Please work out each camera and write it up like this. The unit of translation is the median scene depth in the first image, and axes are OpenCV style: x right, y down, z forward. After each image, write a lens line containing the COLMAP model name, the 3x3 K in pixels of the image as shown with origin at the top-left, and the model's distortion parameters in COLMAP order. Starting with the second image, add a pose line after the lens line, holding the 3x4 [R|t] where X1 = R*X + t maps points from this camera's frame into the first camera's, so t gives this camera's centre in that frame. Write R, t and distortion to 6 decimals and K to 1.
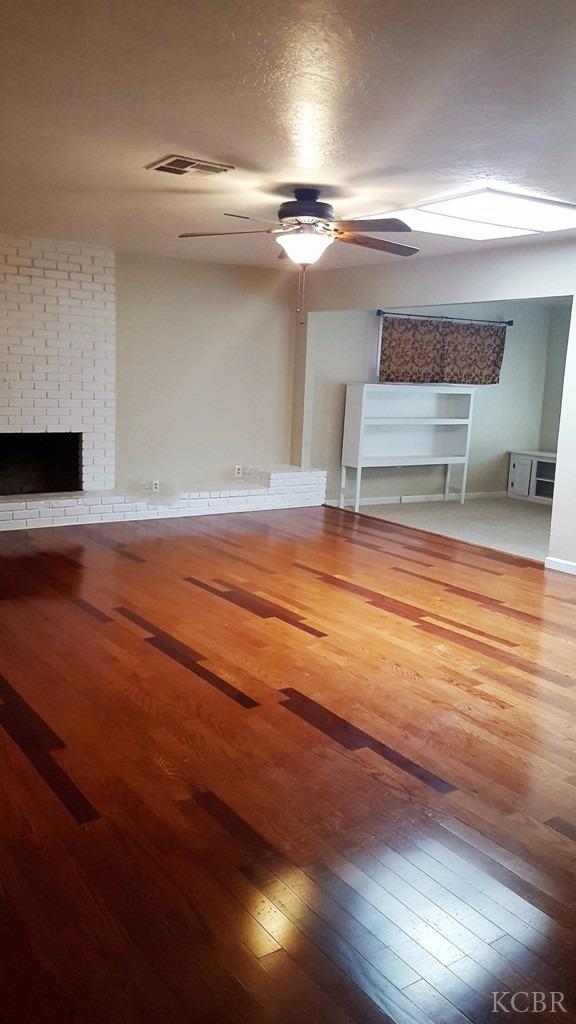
lens RADIAL K [[848.9, 0, 287.1], [0, 848.9, 510.7], [0, 0, 1]] dist [0.042304, 0.001655]
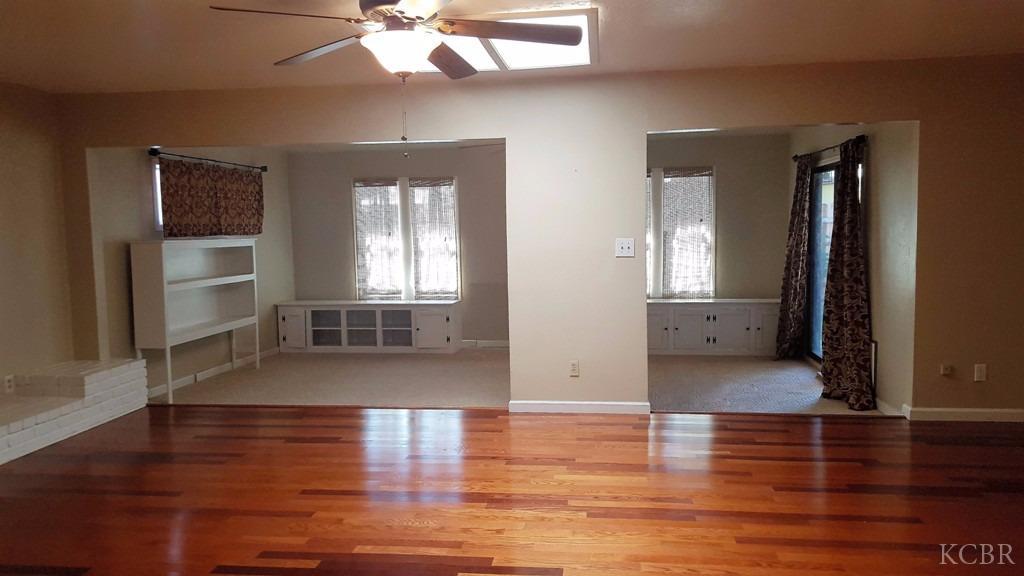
lens RADIAL K [[757.0, 0, 514.9], [0, 757.0, 290.5], [0, 0, 1]] dist [0.034676, -0.008368]
pose [[0.632027, -0.111592, 0.766869, -0.233107], [0.164834, 0.986291, 0.007671, -0.052823], [-0.757213, 0.121558, 0.641757, 0.291466]]
